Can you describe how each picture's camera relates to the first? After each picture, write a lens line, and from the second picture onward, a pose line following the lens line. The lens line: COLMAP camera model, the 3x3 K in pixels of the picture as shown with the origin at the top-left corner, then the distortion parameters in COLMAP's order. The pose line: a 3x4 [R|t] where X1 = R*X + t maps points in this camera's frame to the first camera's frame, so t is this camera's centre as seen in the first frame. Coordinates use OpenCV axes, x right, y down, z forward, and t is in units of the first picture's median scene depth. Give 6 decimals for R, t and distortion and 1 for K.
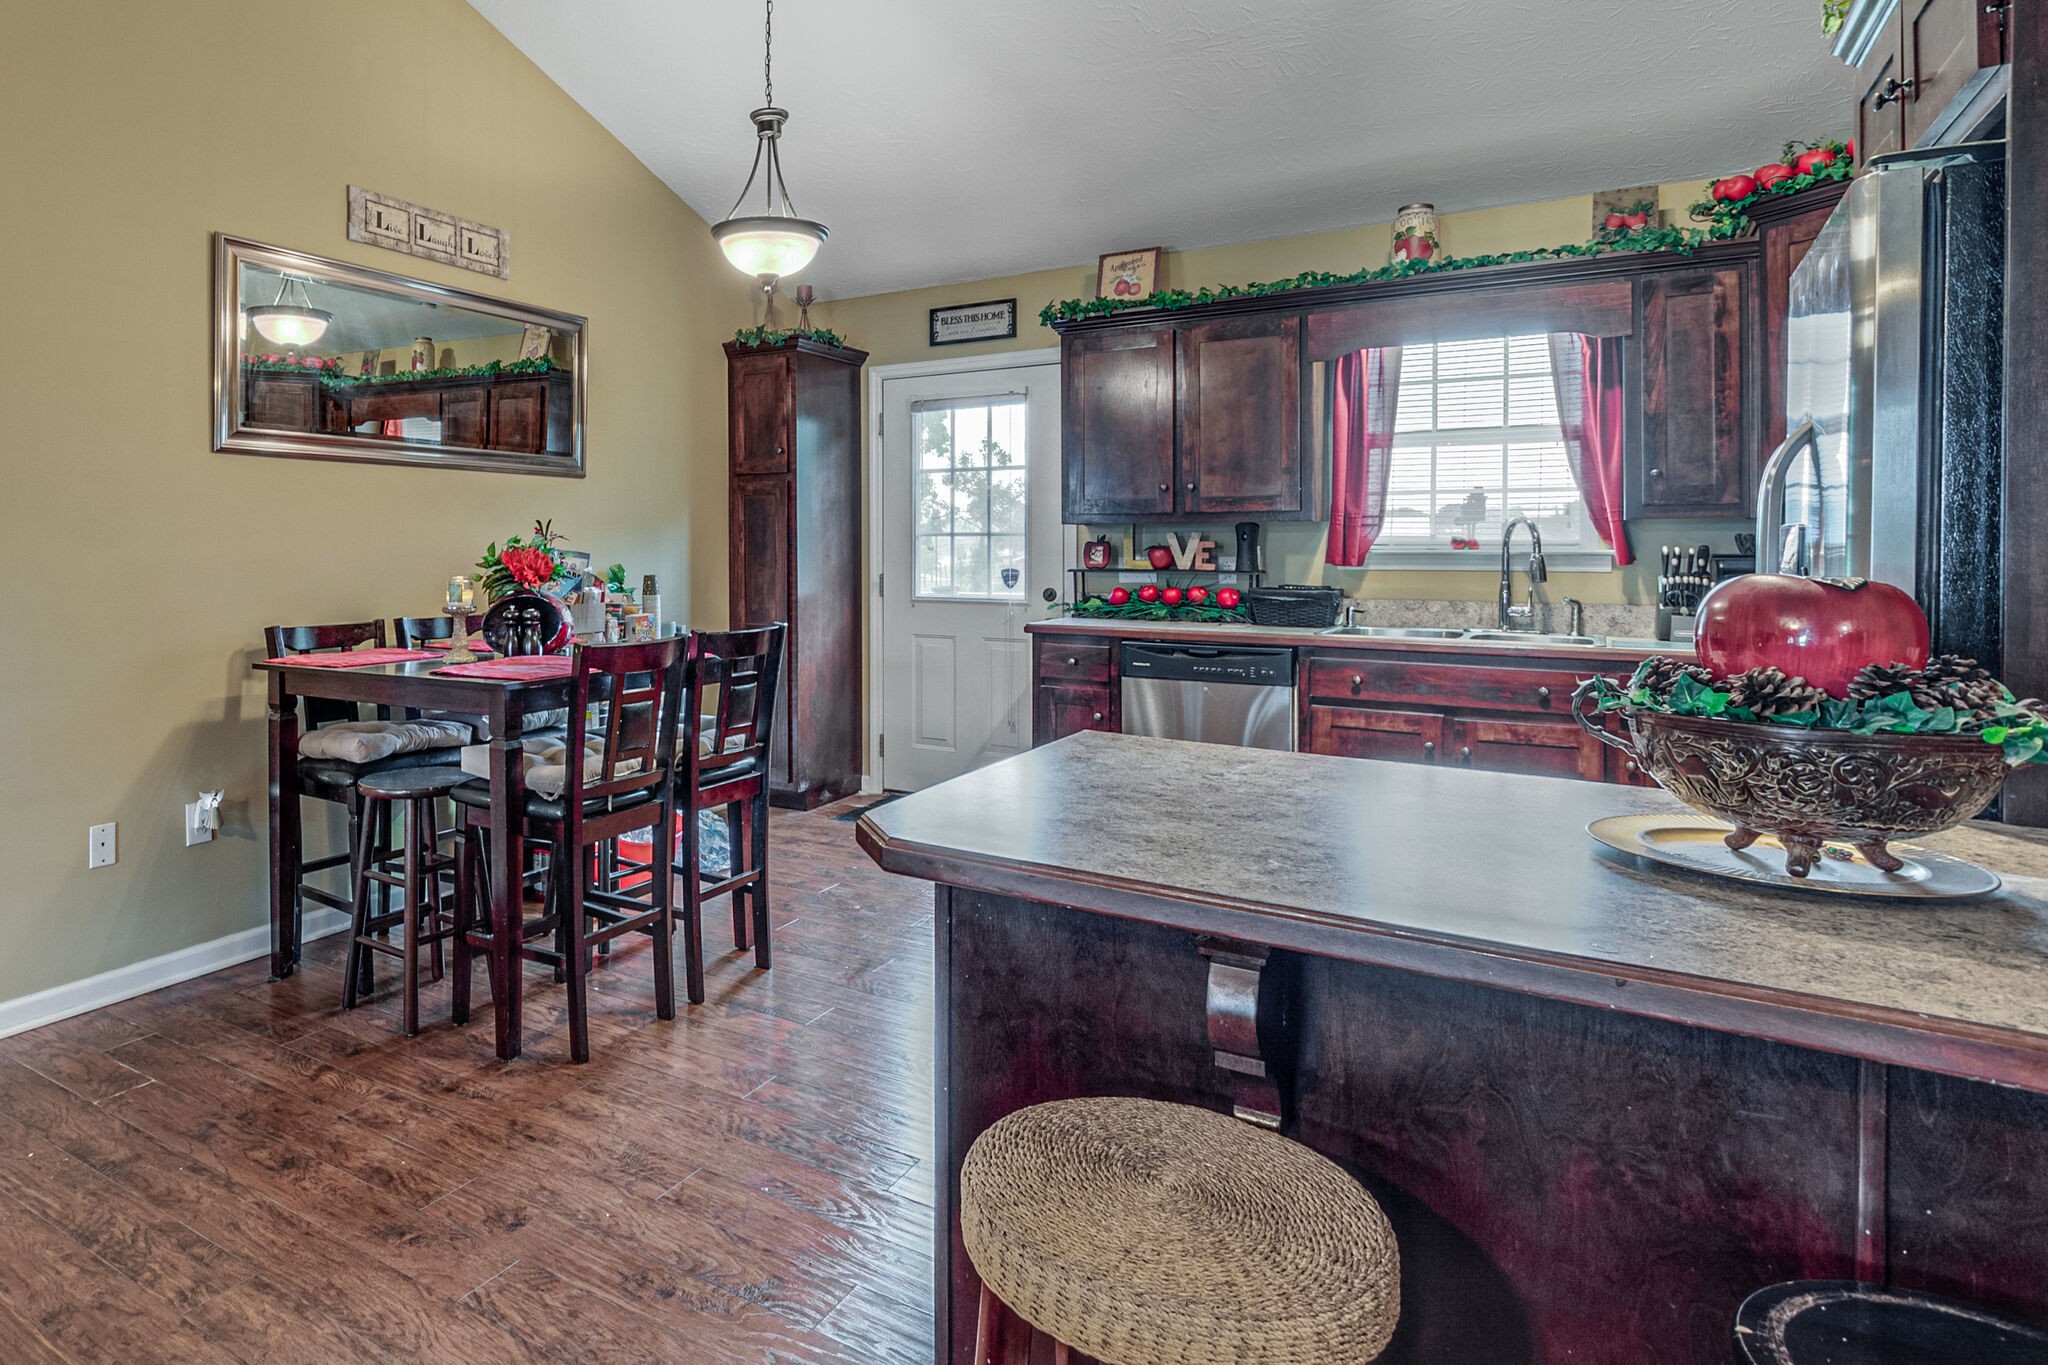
lens RADIAL K [[1181.0, 0, 737.6], [0, 1181.0, 558.3], [0, 0, 1]] dist [-0.002728, -0.000344]
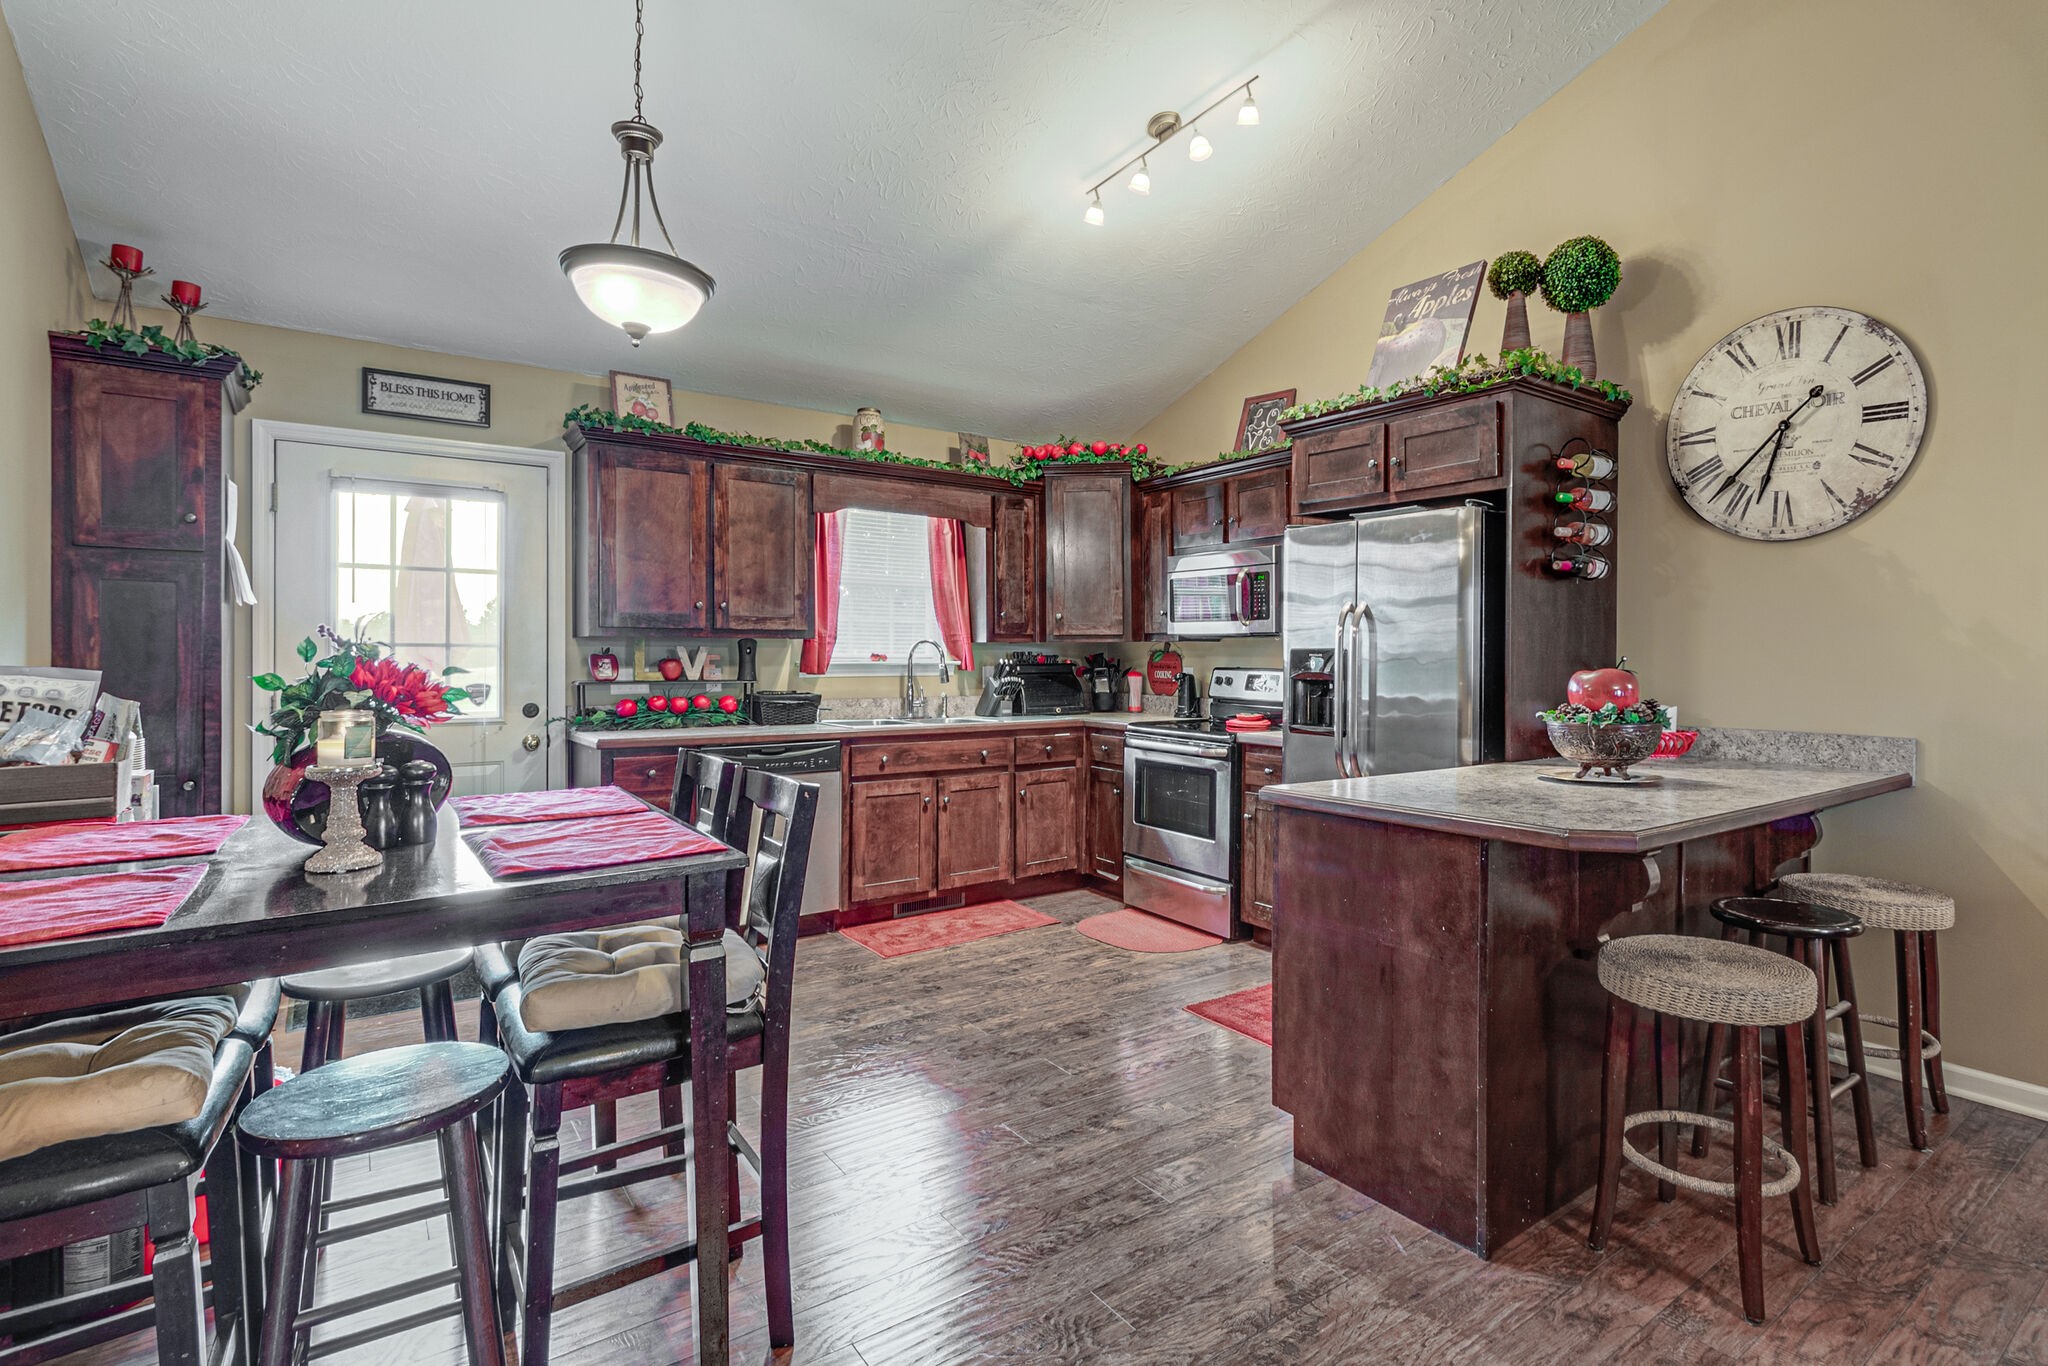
lens RADIAL K [[1003.5, 0, 1099.0], [0, 1003.5, 656.5], [0, 0, 1]] dist [0.000534, -0.000966]
pose [[0.292367, 0.004121, 0.956297, -0.426395], [0.009433, 0.999930, -0.007193, -0.002096], [-0.956260, 0.011124, 0.292308, 0.384559]]
